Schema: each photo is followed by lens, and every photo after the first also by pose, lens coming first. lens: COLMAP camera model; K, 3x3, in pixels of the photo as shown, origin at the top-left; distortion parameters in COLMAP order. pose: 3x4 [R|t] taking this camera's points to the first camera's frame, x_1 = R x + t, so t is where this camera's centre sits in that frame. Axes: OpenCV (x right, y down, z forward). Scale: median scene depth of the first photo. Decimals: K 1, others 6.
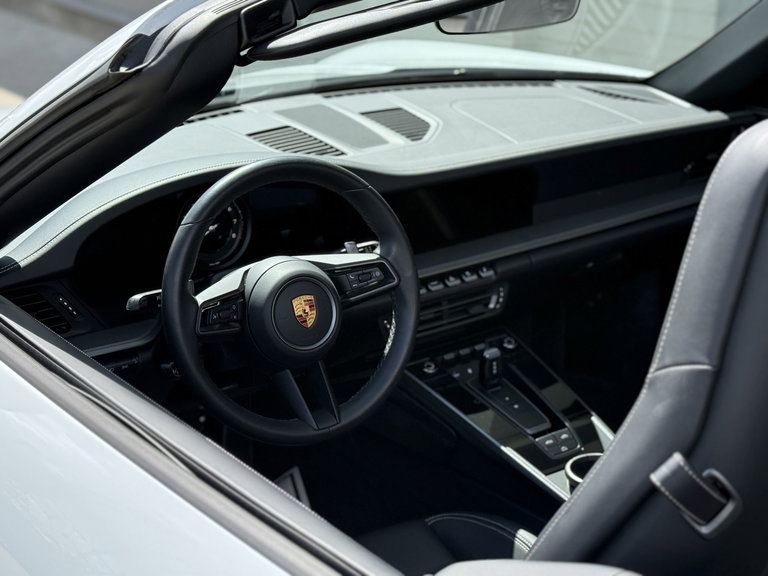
lens RADIAL K [[1346.9, 0, 385.5], [0, 1346.9, 293.5], [0, 0, 1]] dist [0.157009, 0.000000]
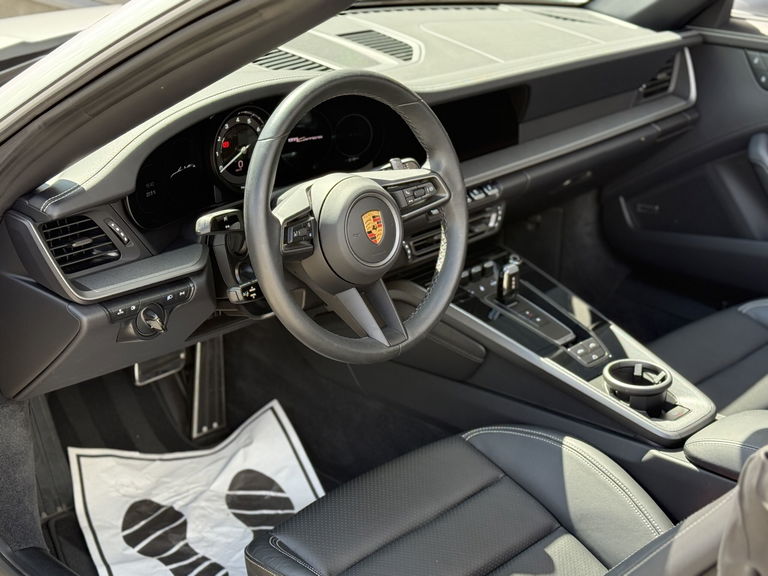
lens RADIAL K [[1346.9, 0, 396.5], [0, 1346.9, 282.1], [0, 0, 1]] dist [0.157009, 0.000000]
pose [[0.977939, -0.045290, 0.203922, -0.218800], [0.040355, 0.998785, 0.028293, 0.023040], [-0.204955, -0.019440, 0.978578, 0.030540]]
